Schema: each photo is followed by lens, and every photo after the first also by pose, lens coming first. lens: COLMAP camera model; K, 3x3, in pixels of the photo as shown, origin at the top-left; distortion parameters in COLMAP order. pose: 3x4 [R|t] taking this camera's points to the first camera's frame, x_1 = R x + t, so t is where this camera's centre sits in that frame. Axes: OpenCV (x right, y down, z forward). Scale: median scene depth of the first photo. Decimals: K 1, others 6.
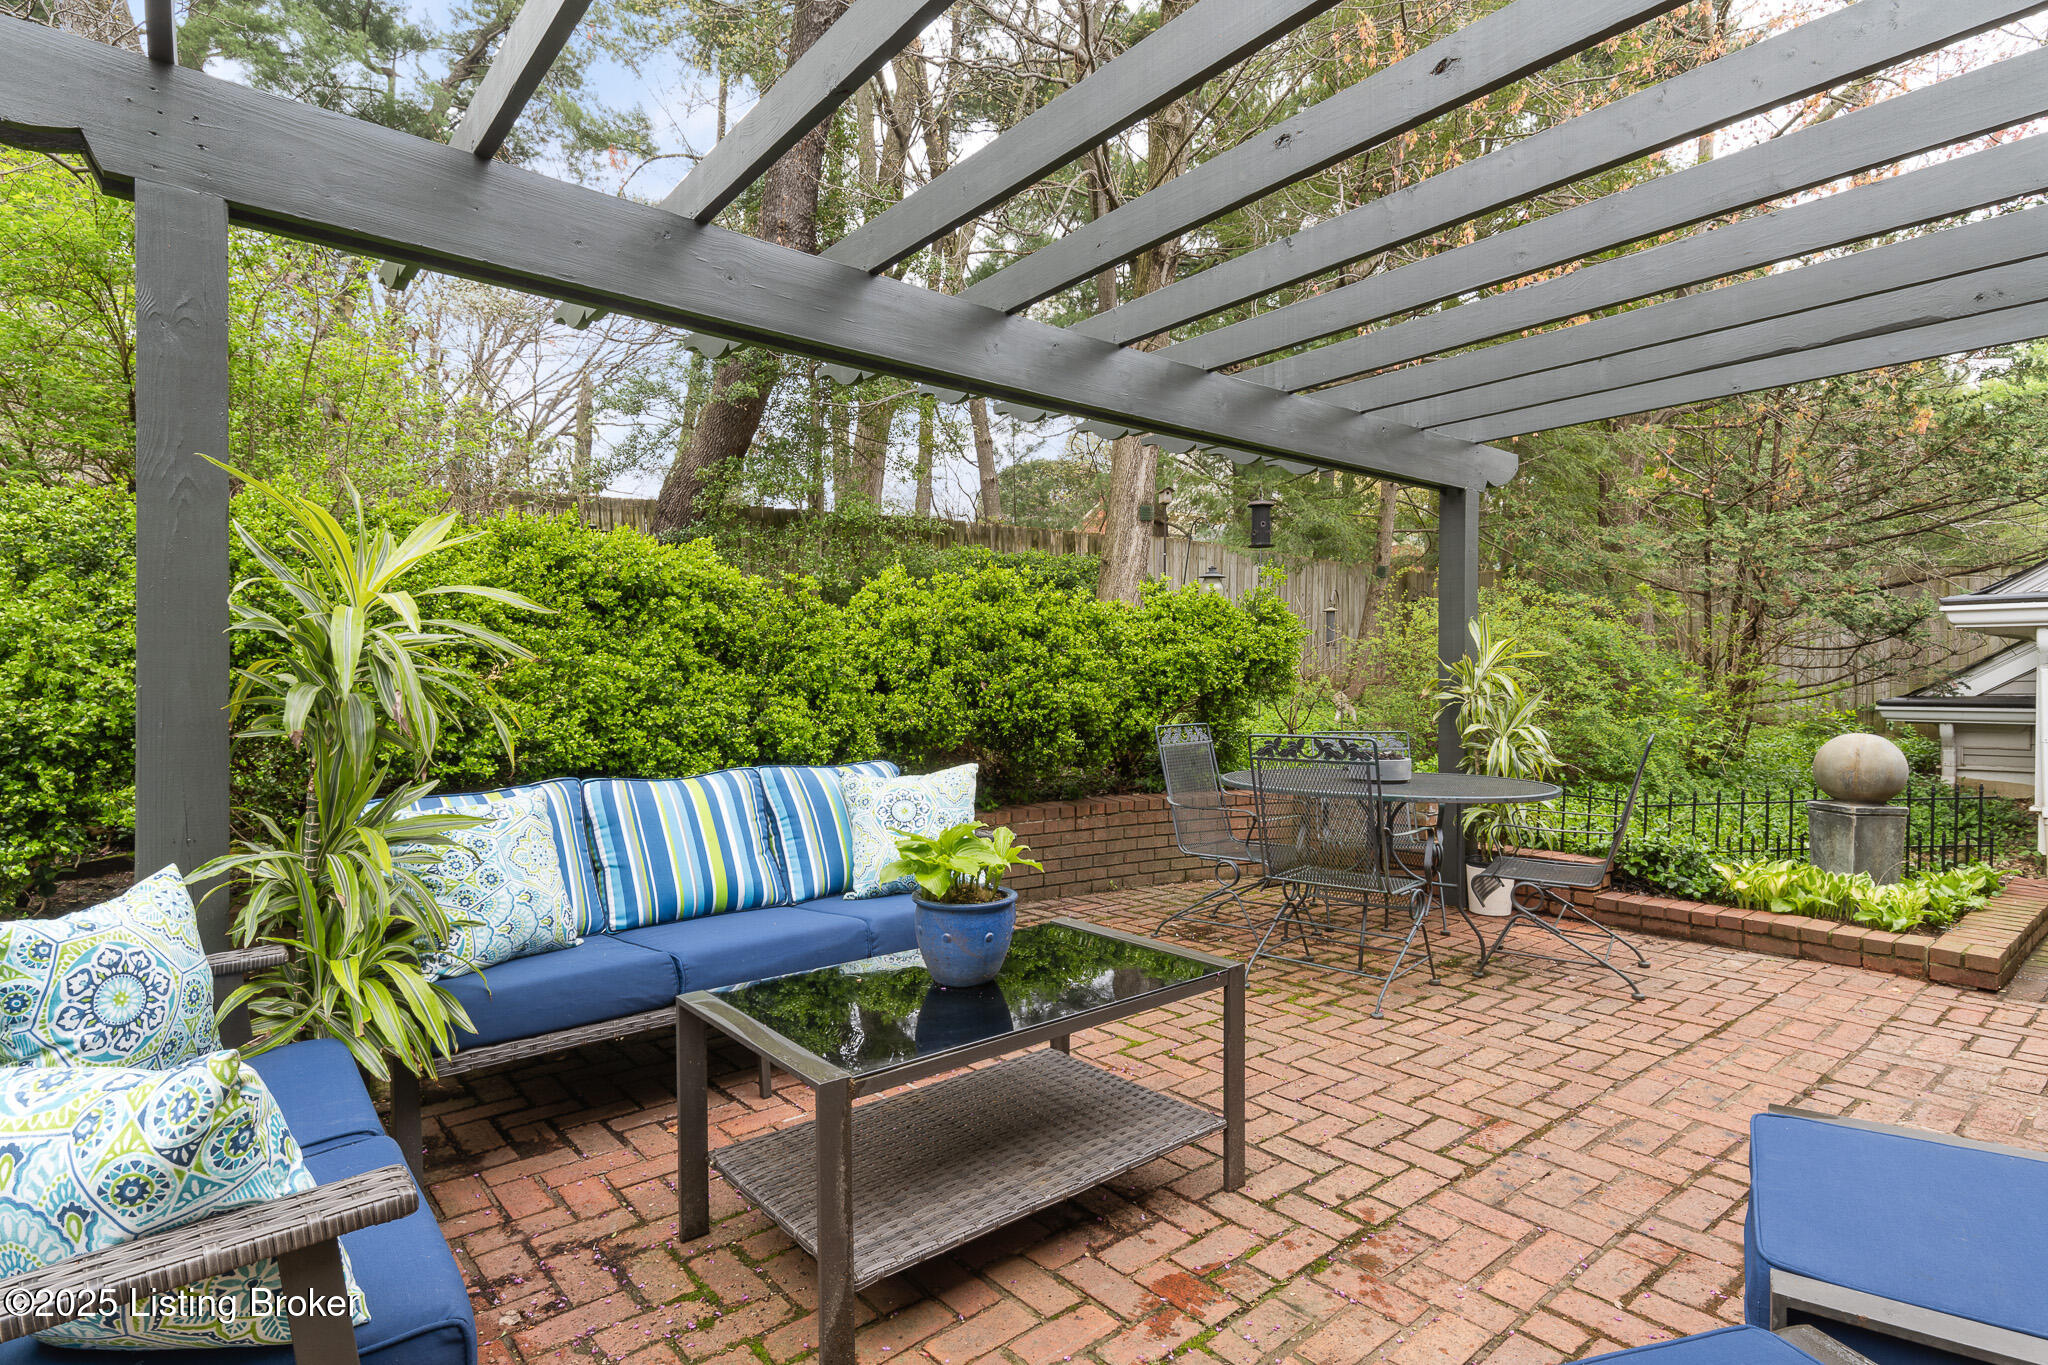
lens RADIAL K [[1029.2, 0, 1020.1], [0, 1029.2, 708.1], [0, 0, 1]] dist [0.001366, 0.019413]
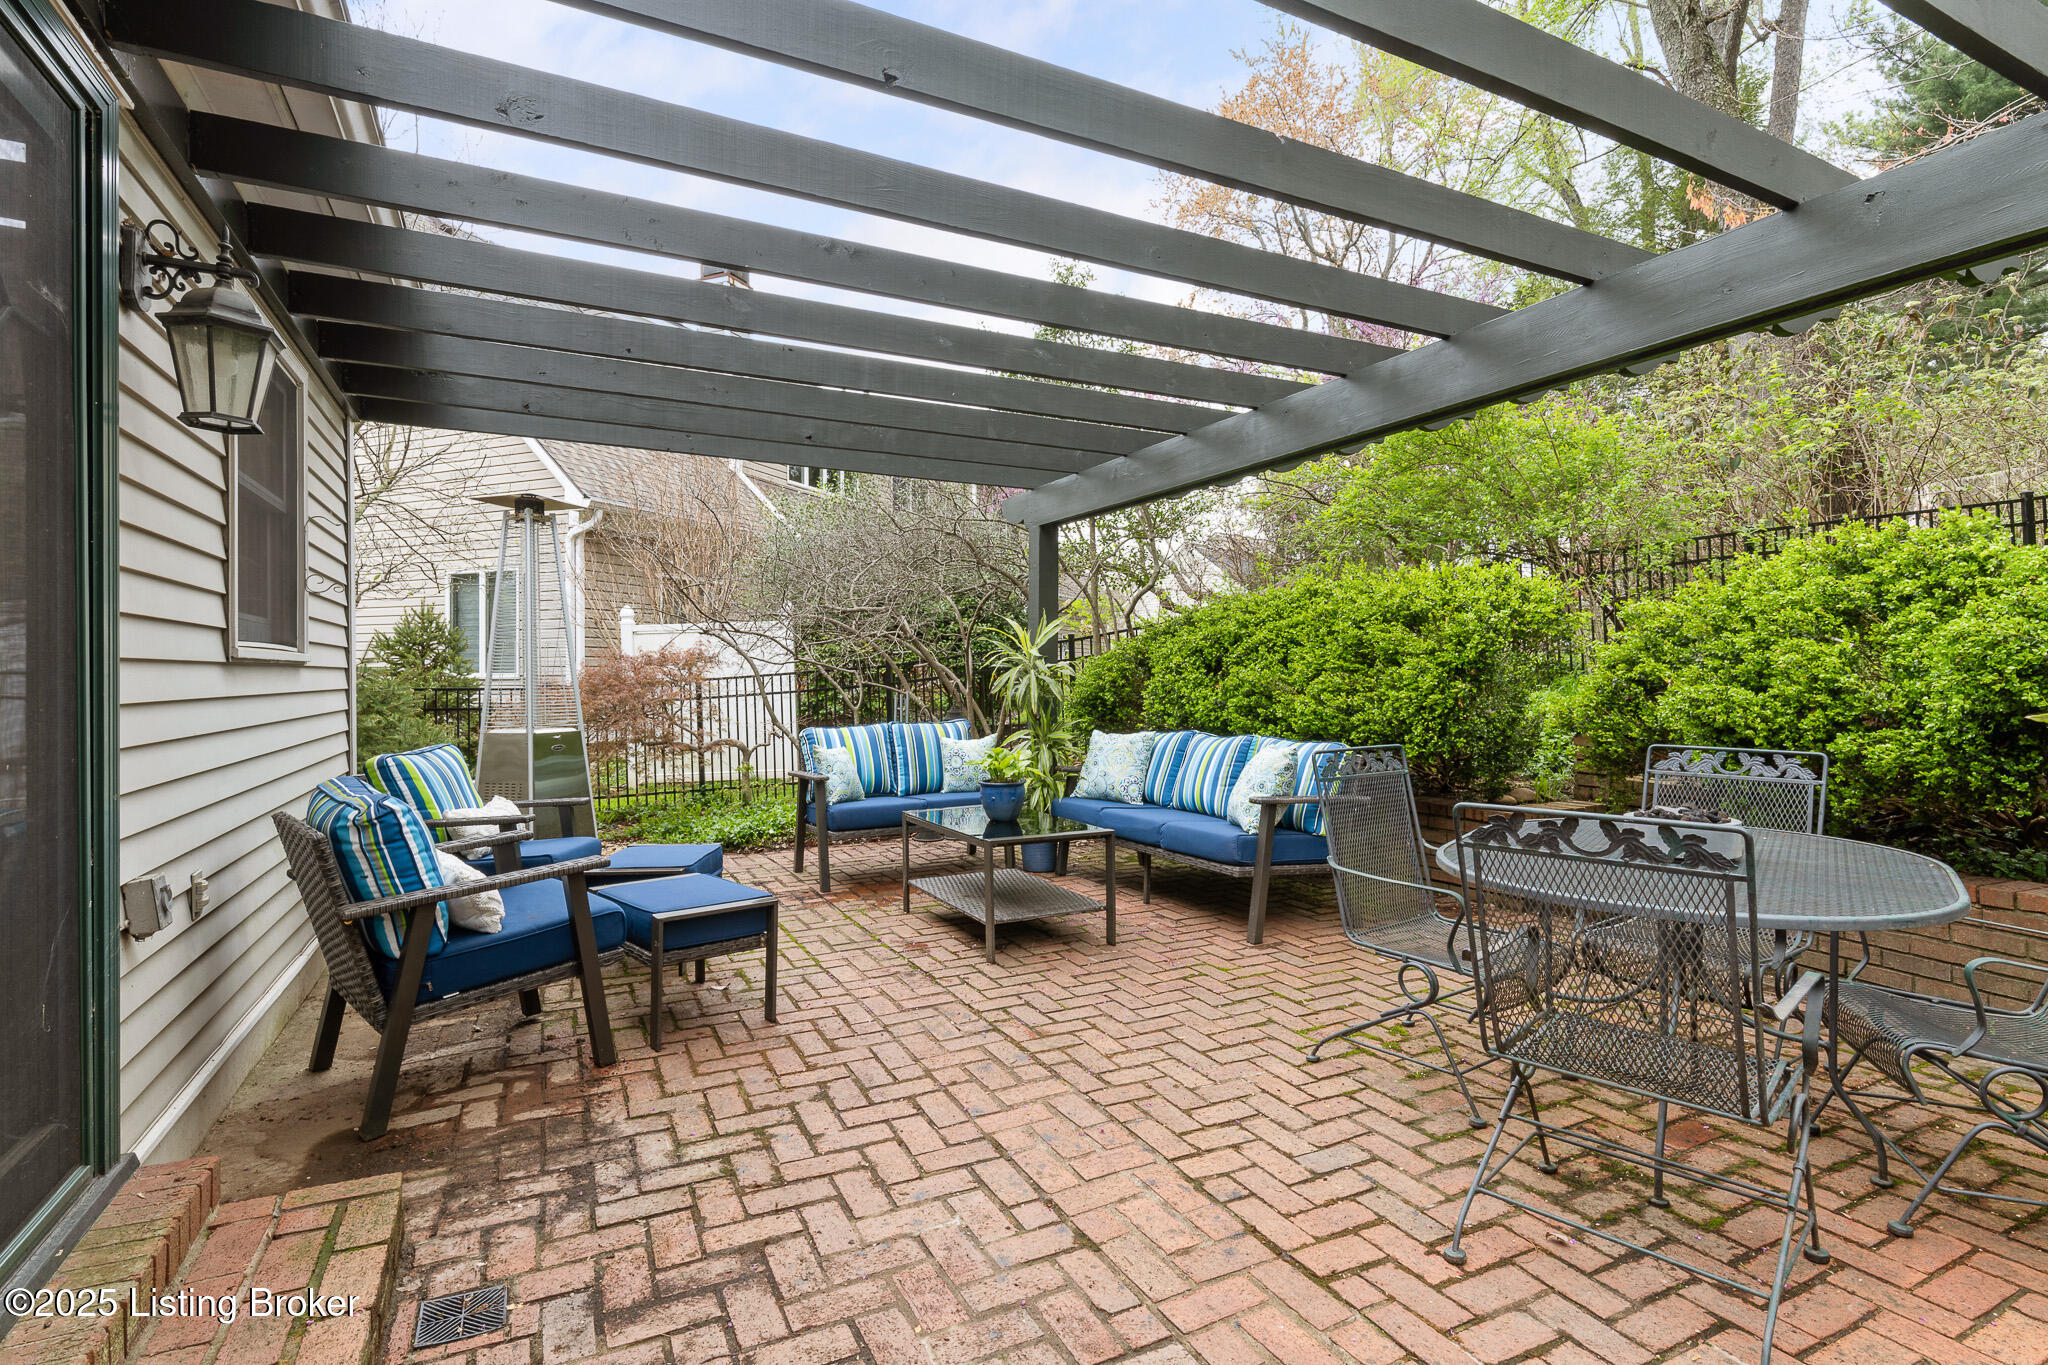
lens RADIAL K [[977.7, 0, 1024.0], [0, 977.7, 682.5], [0, 0, 1]] dist [0.000665, 0.000253]
pose [[-0.219652, 0.000460, -0.975578, 1.167229], [-0.031516, 0.999475, 0.007567, -0.021466], [0.975069, 0.032408, -0.219522, 0.891350]]
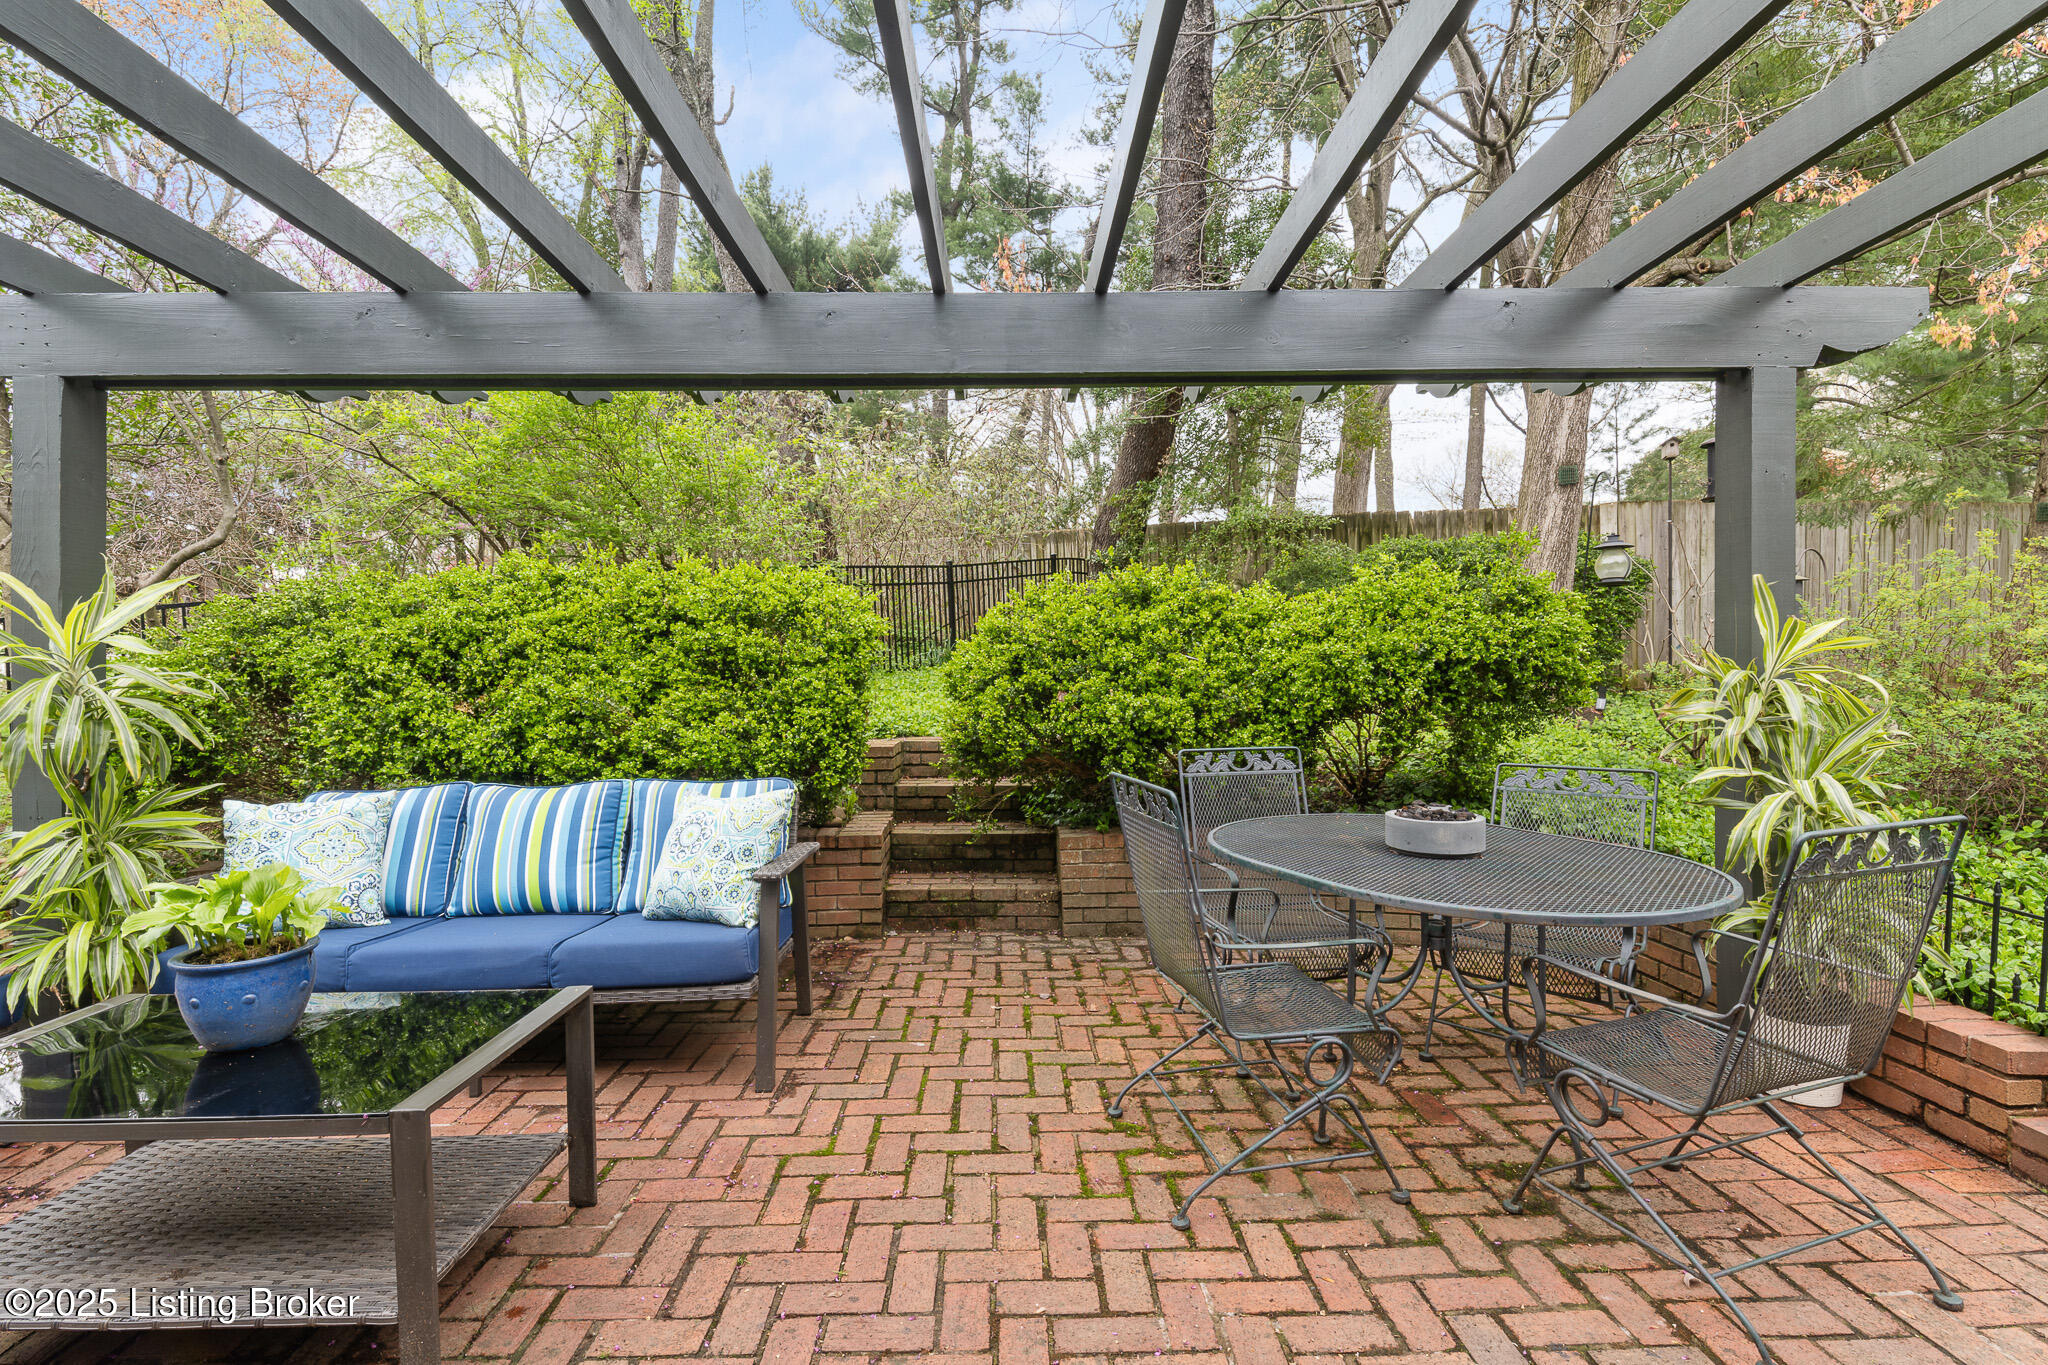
lens RADIAL K [[896.8, 0, 1024.0], [0, 896.8, 682.5], [0, 0, 1]] dist [-0.001728, -0.000302]
pose [[0.793185, -0.002953, -0.608973, 0.583207], [-0.008471, 0.999838, -0.015881, -0.029313], [0.608921, 0.017755, 0.793032, 0.465159]]
